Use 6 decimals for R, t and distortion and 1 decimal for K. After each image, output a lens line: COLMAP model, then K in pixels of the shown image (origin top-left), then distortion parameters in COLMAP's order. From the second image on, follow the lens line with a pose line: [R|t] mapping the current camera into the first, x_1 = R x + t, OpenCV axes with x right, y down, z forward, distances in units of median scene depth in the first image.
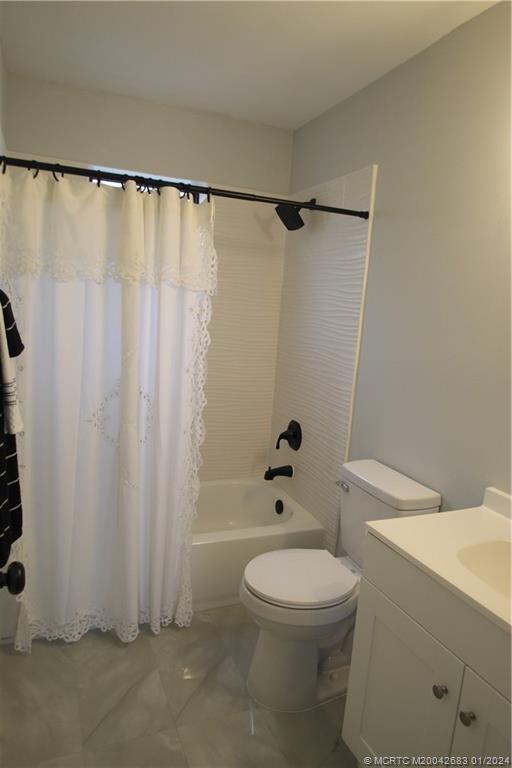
lens RADIAL K [[497.9, 0, 250.4], [0, 497.9, 381.5], [0, 0, 1]] dist [-0.016243, -0.009537]
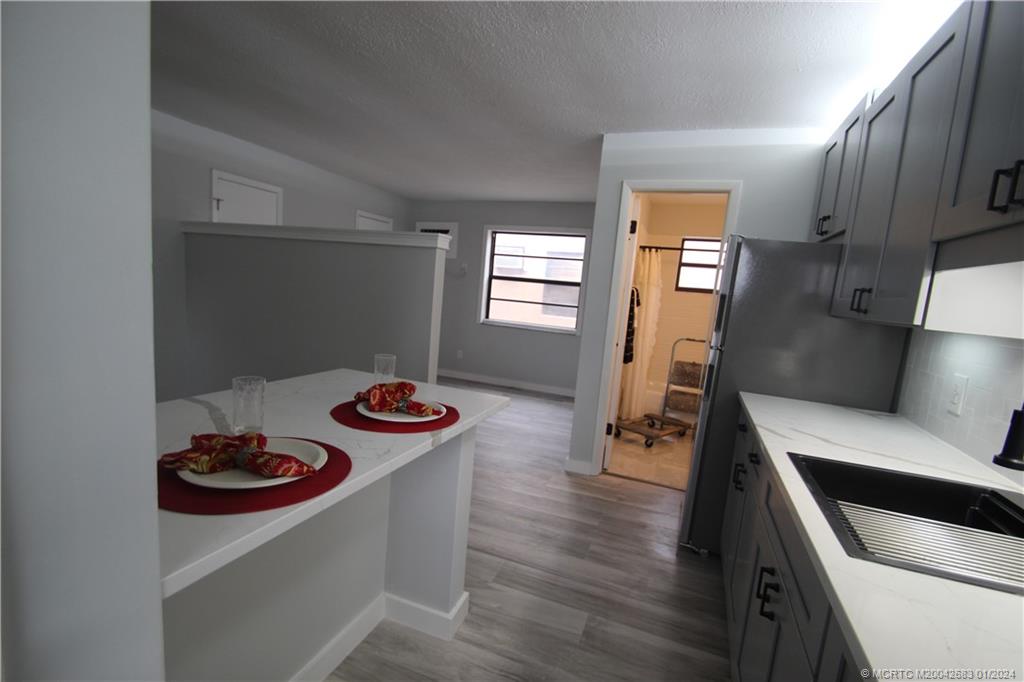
lens RADIAL K [[477.4, 0, 506.8], [0, 477.4, 346.4], [0, 0, 1]] dist [0.000461, -0.003558]
pose [[0.730665, 0.094316, -0.676190, 0.771132], [-0.146510, 0.989000, -0.020365, 0.284859], [0.666831, 0.113948, 0.736445, -1.384160]]
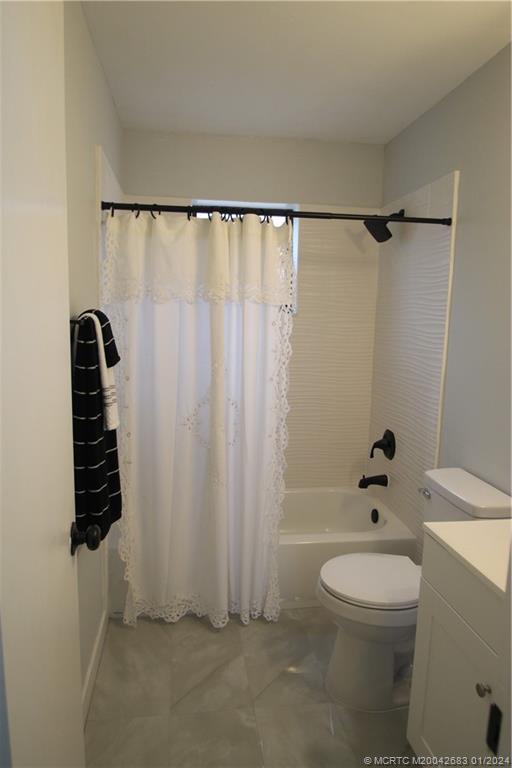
lens RADIAL K [[497.9, 0, 249.5], [0, 497.9, 381.3], [0, 0, 1]] dist [-0.016243, -0.009537]
pose [[0.967033, -0.012324, -0.254352, 0.101860], [0.004252, 0.999470, -0.032260, 0.016526], [0.254615, 0.030115, 0.966574, -0.058548]]
